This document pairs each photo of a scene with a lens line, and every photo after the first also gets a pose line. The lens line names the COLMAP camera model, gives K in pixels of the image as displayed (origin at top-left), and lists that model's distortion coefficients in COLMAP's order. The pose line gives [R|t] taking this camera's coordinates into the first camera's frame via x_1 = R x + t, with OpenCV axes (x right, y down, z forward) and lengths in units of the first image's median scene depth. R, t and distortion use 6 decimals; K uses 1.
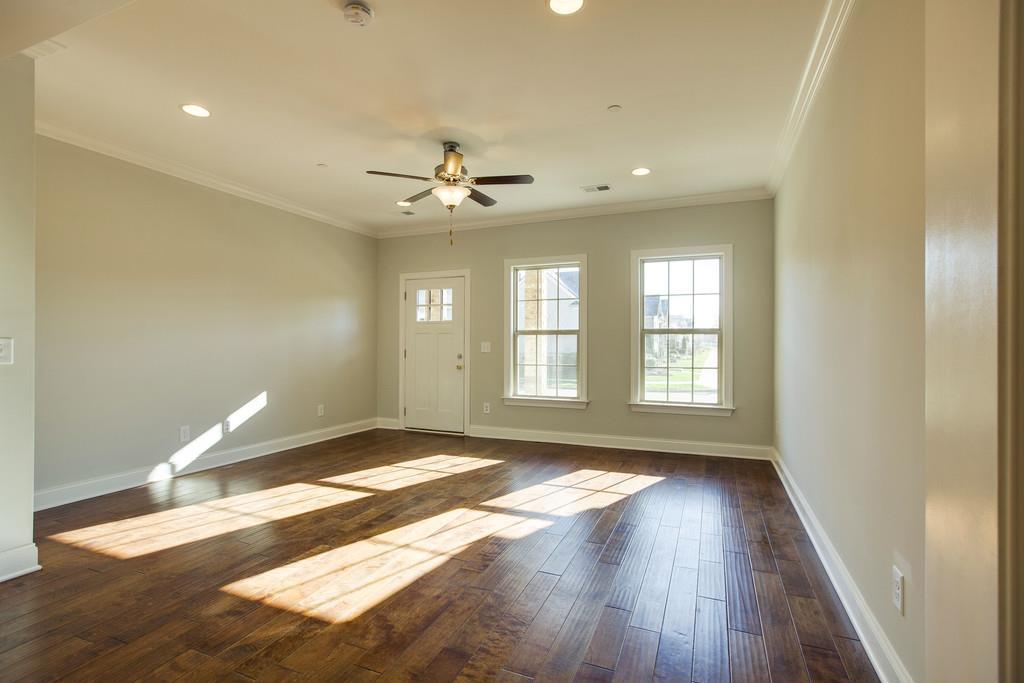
lens RADIAL K [[480.1, 0, 515.4], [0, 480.1, 346.4], [0, 0, 1]] dist [-0.033966, 0.008991]
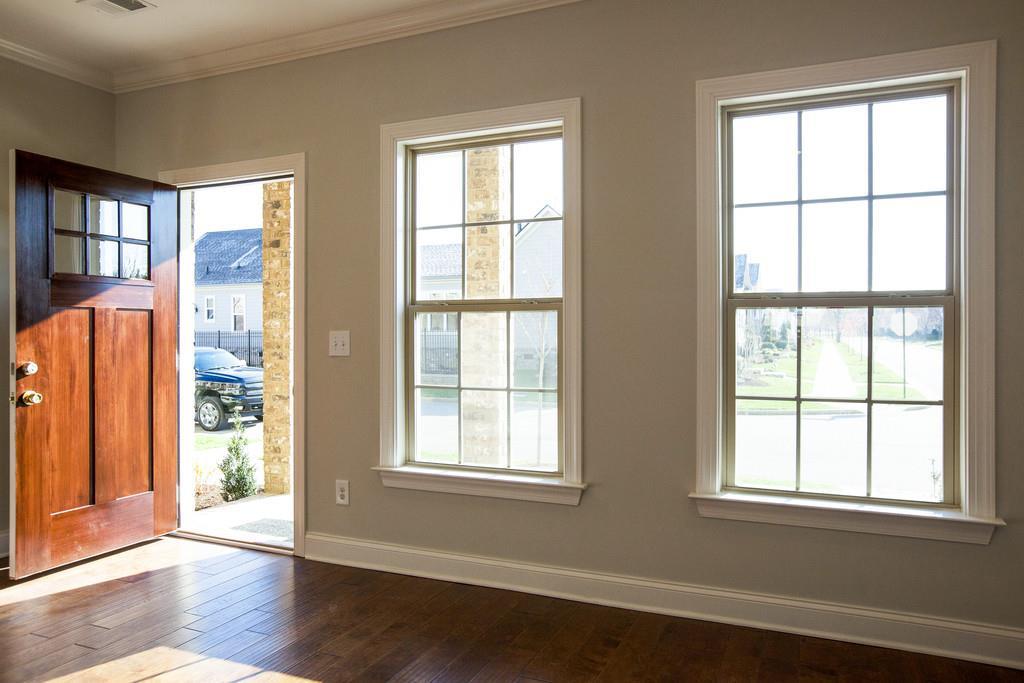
lens RADIAL K [[711.6, 0, 511.4], [0, 711.6, 341.2], [0, 0, 1]] dist [-0.012517, -0.002002]
pose [[0.999747, -0.001816, -0.022413, 0.111766], [0.001941, 0.999983, 0.005531, -0.003418], [0.022402, -0.005573, 0.999734, 0.455418]]
